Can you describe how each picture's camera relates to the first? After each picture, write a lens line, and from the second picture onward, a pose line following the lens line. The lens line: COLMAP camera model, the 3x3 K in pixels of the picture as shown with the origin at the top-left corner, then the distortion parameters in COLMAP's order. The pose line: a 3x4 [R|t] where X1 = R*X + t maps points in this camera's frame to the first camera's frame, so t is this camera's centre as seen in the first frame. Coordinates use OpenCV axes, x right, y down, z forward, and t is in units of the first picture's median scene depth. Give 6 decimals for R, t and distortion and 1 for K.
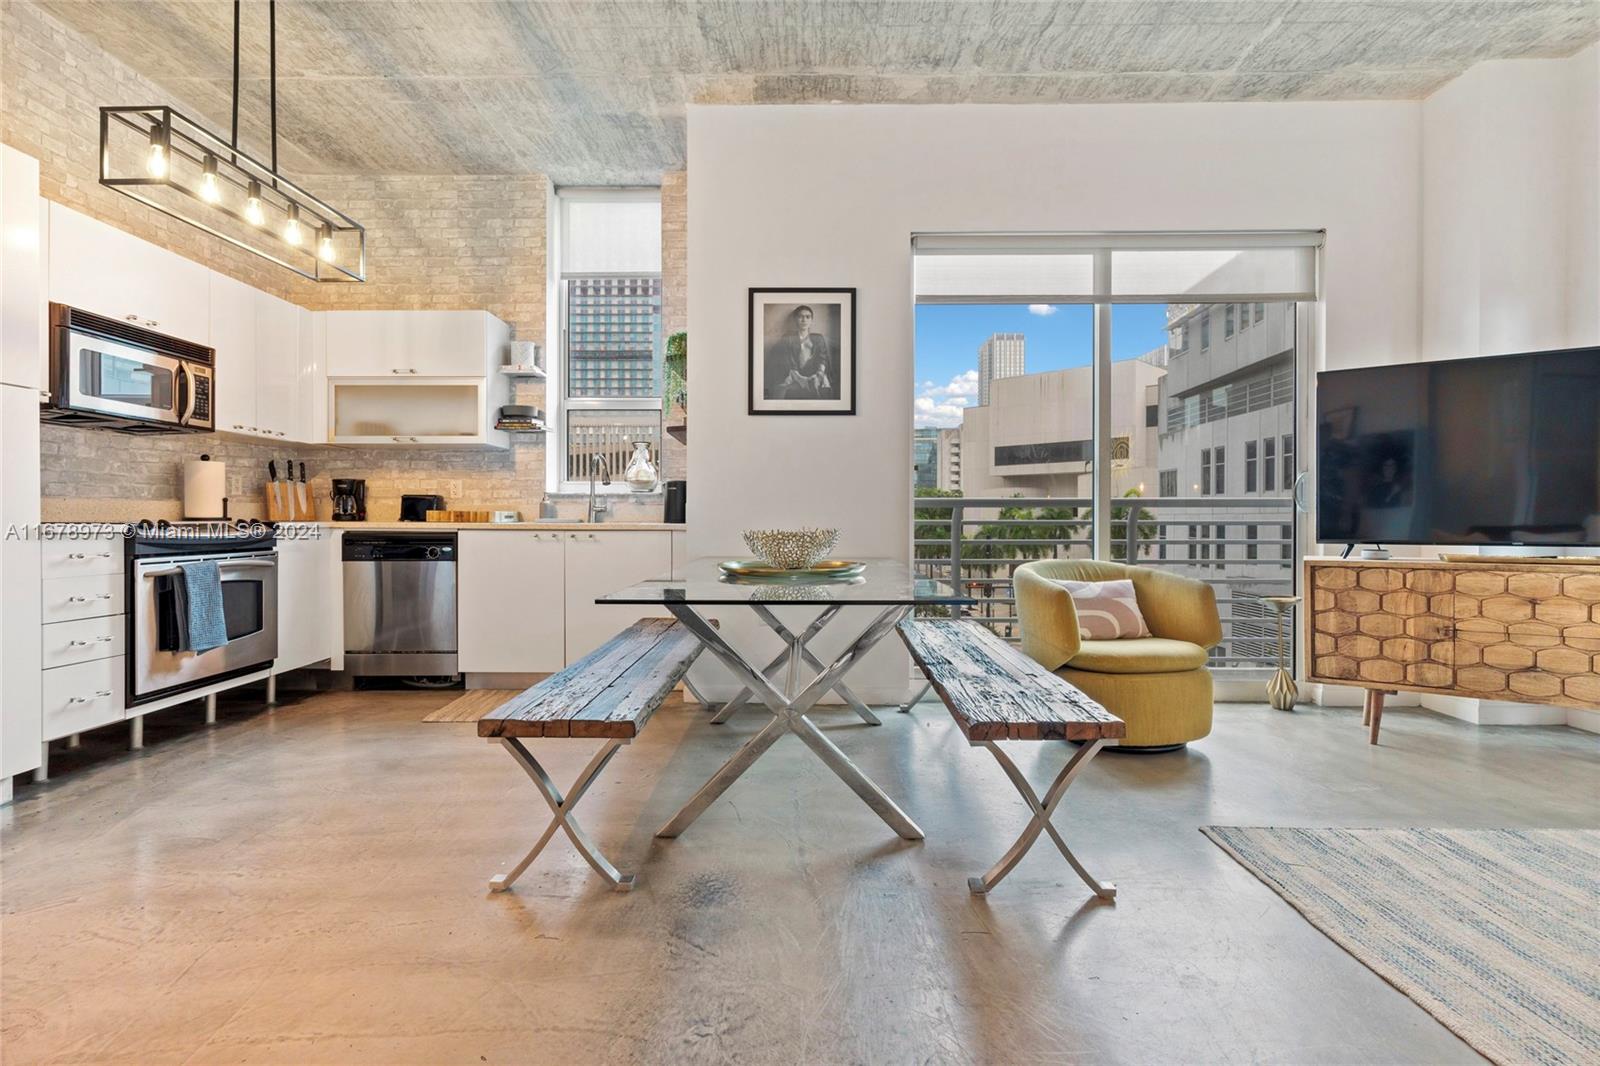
lens RADIAL K [[764.8, 0, 799.2], [0, 764.8, 513.0], [0, 0, 1]] dist [0.000607, 0.001280]
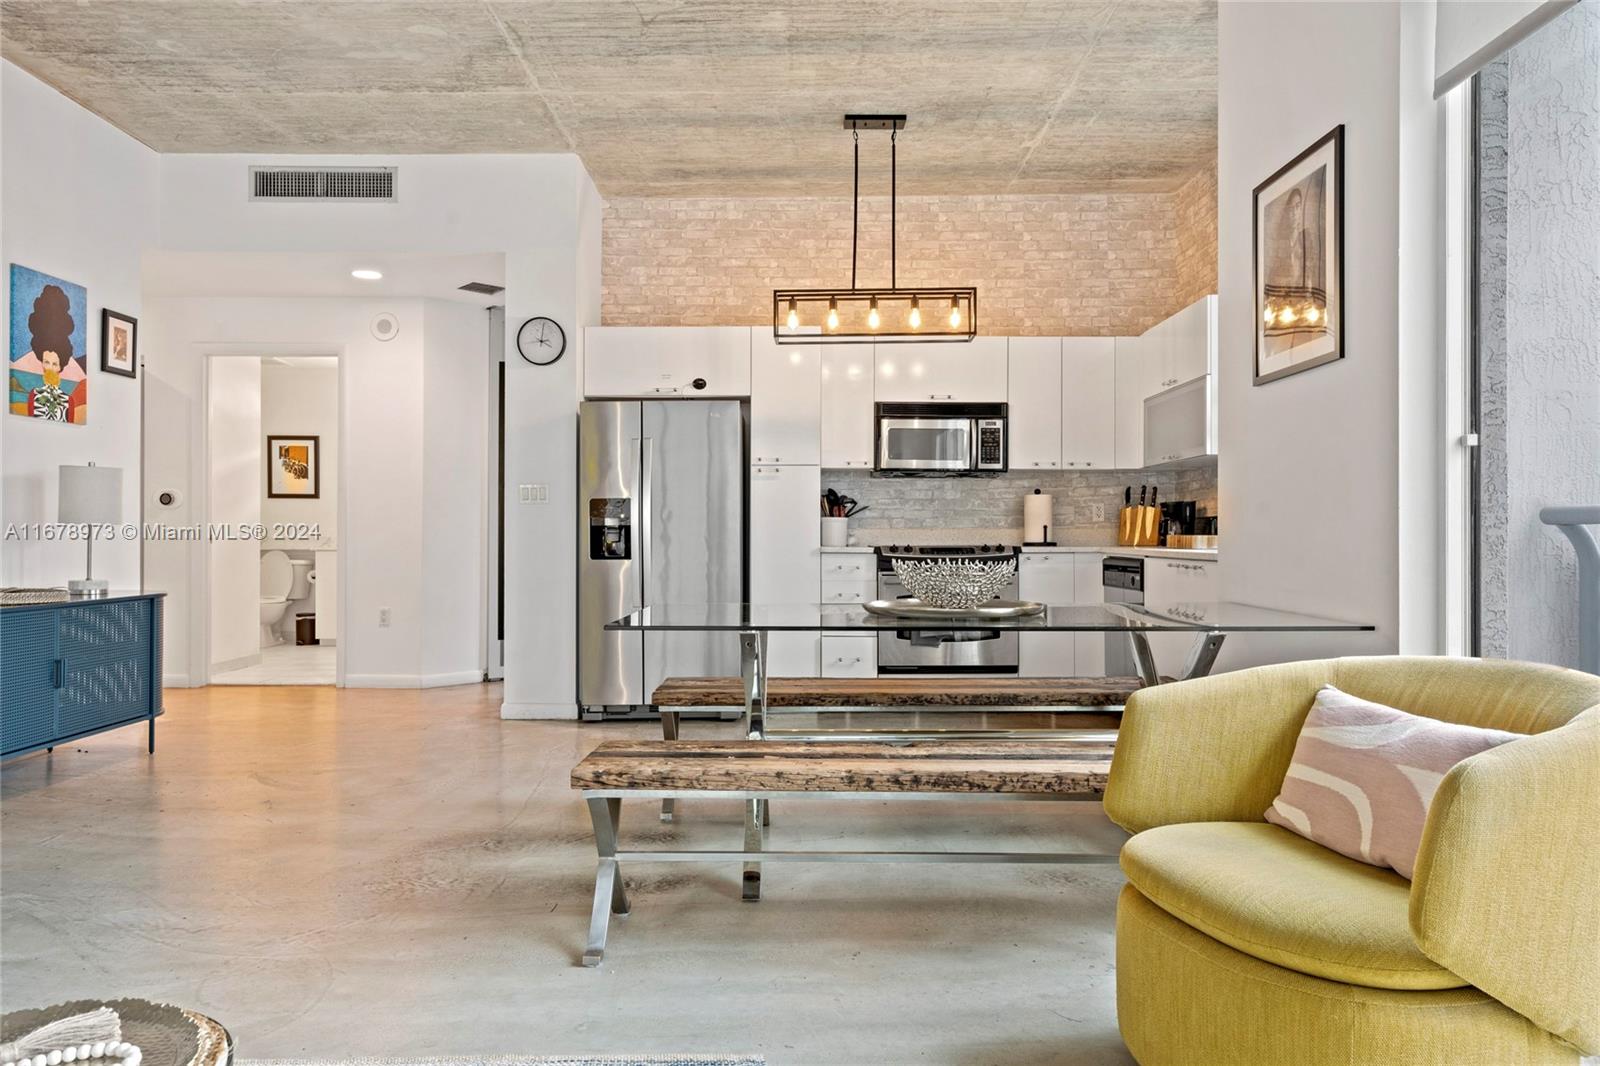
lens RADIAL K [[1018.1, 0, 791.9], [0, 1018.1, 534.6], [0, 0, 1]] dist [-0.004948, -0.003461]
pose [[0.004130, -0.005293, -0.999977, 0.985364], [0.009307, 0.999943, -0.005254, -0.000917], [0.999948, -0.009285, 0.004179, 0.758420]]
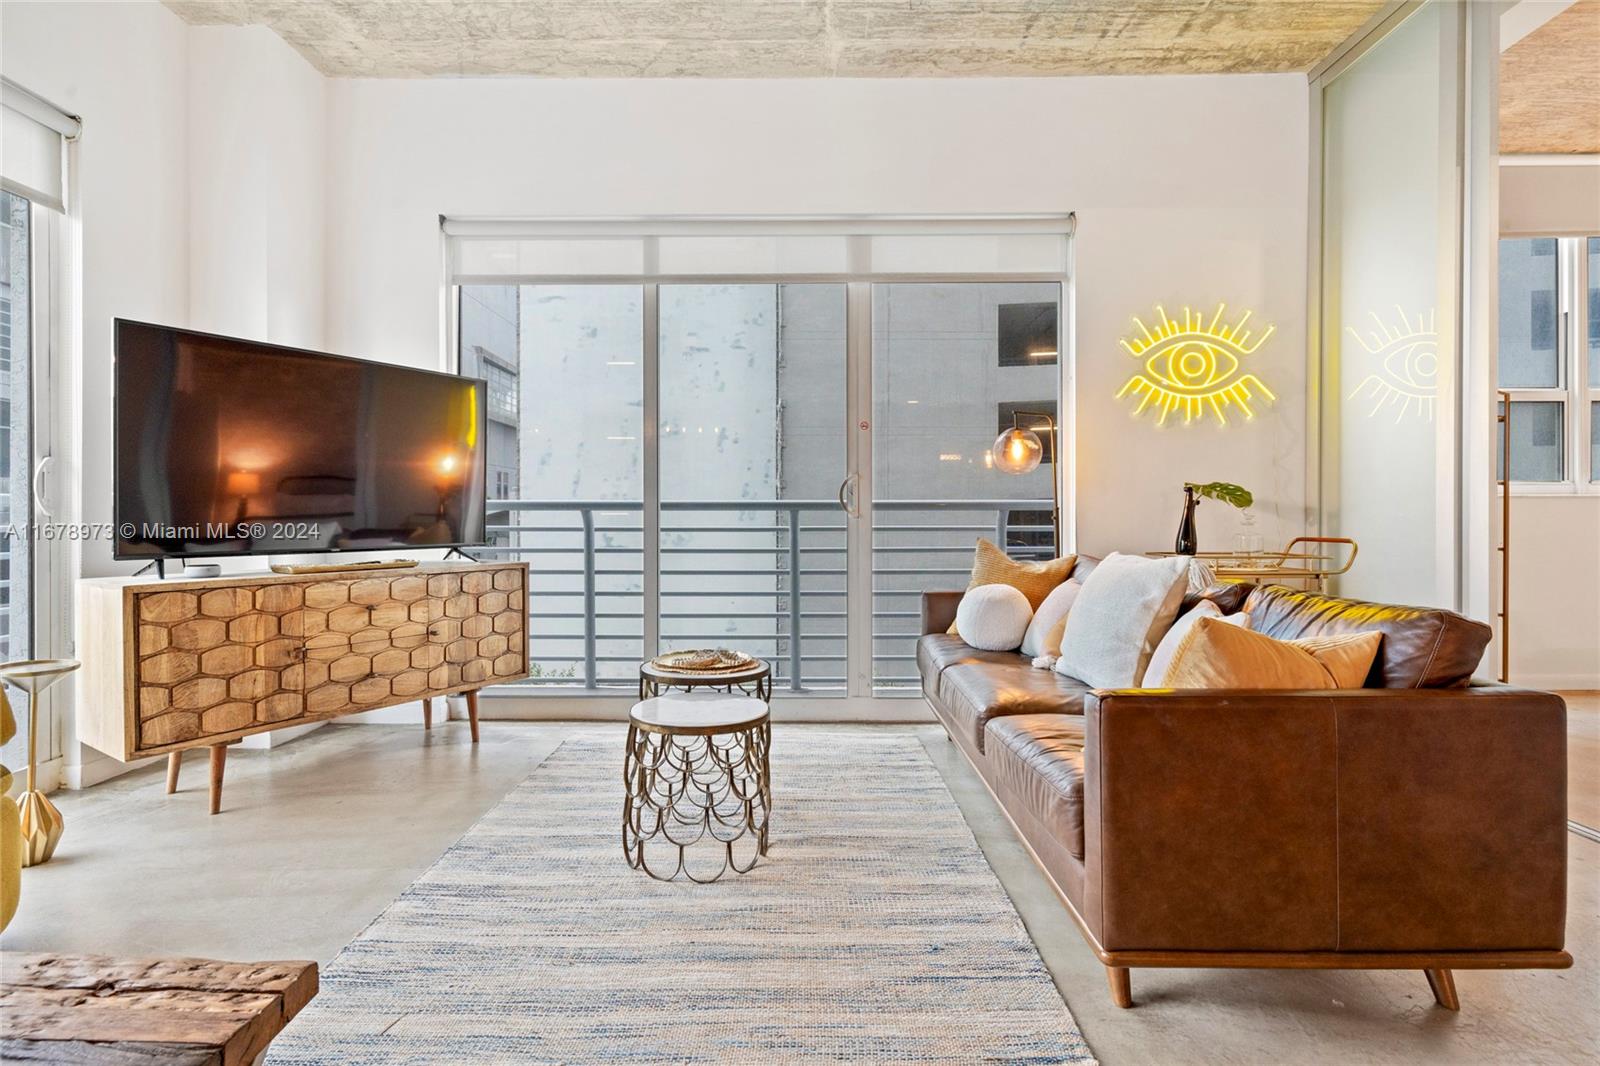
lens RADIAL K [[764.8, 0, 792.8], [0, 764.8, 517.7], [0, 0, 1]] dist [0.000607, 0.001280]
pose [[-0.002167, 0.001434, 0.999997, -0.034188], [-0.006868, 0.999975, -0.001449, -0.003484], [-0.999974, -0.006871, -0.002157, 0.424050]]
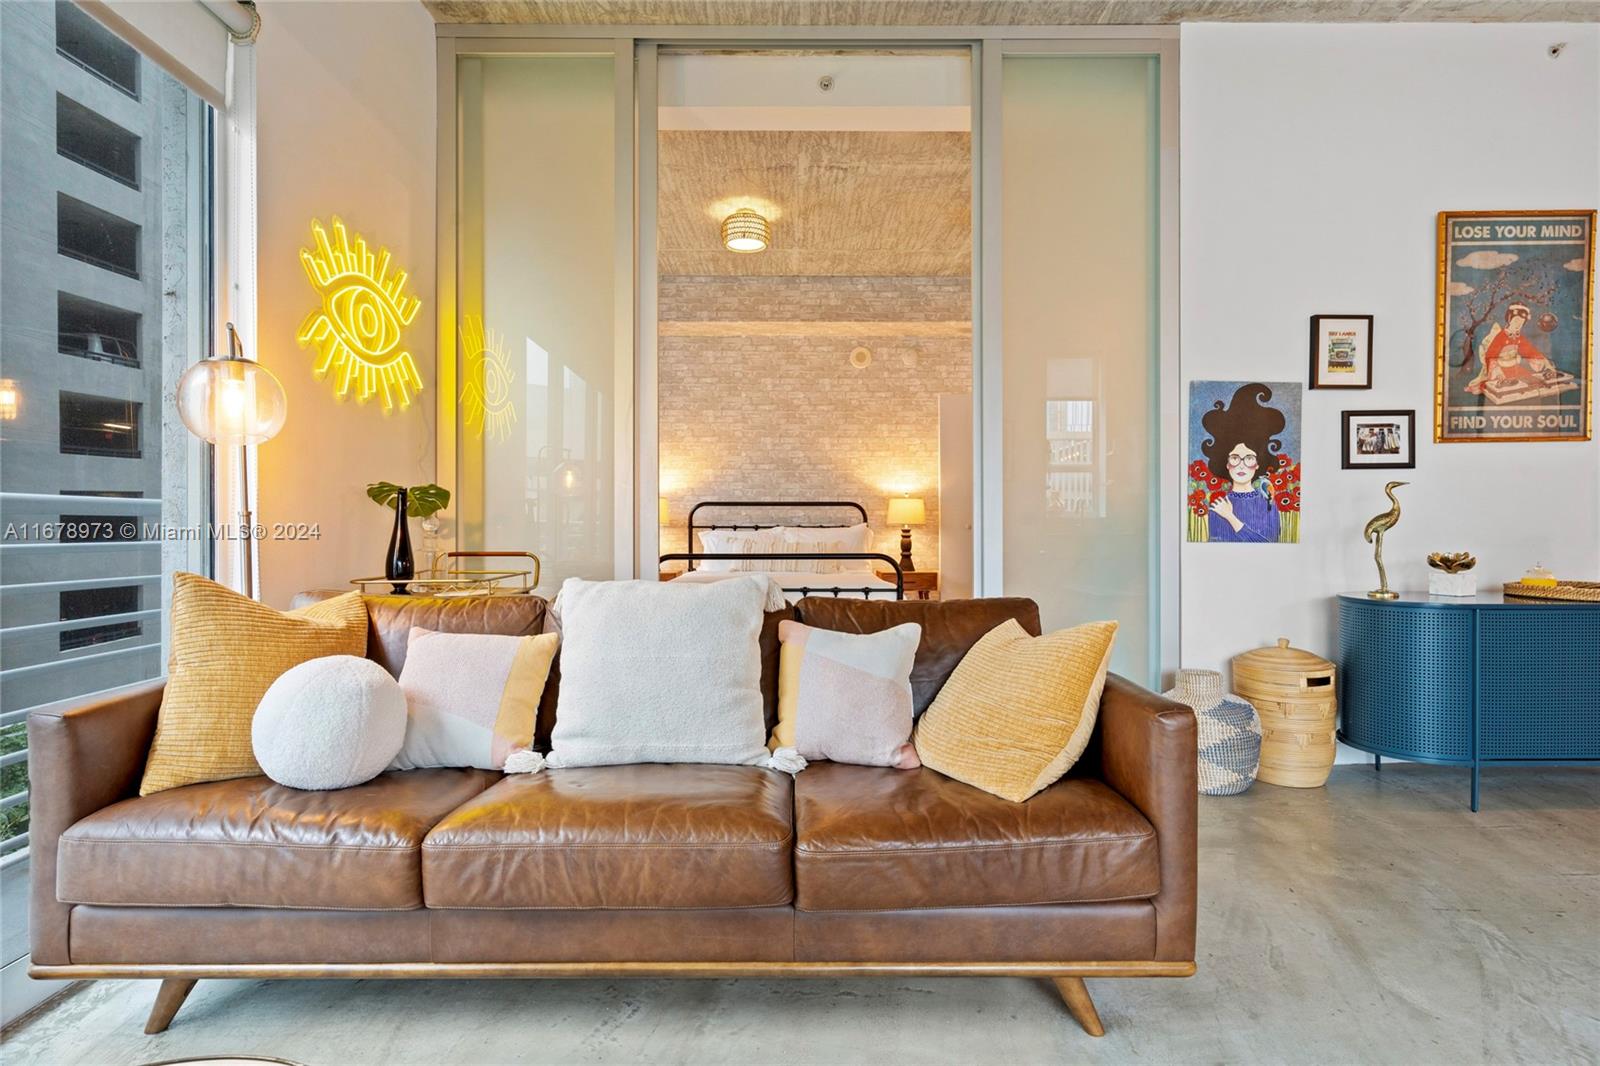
lens RADIAL K [[787.7, 0, 793.3], [0, 787.7, 532.2], [0, 0, 1]] dist [-0.000805, 0.000061]
pose [[-0.999907, -0.001283, -0.013585, 0.655282], [-0.001210, 0.999985, -0.005385, -0.001575], [0.013592, -0.005368, -0.999893, 0.697127]]
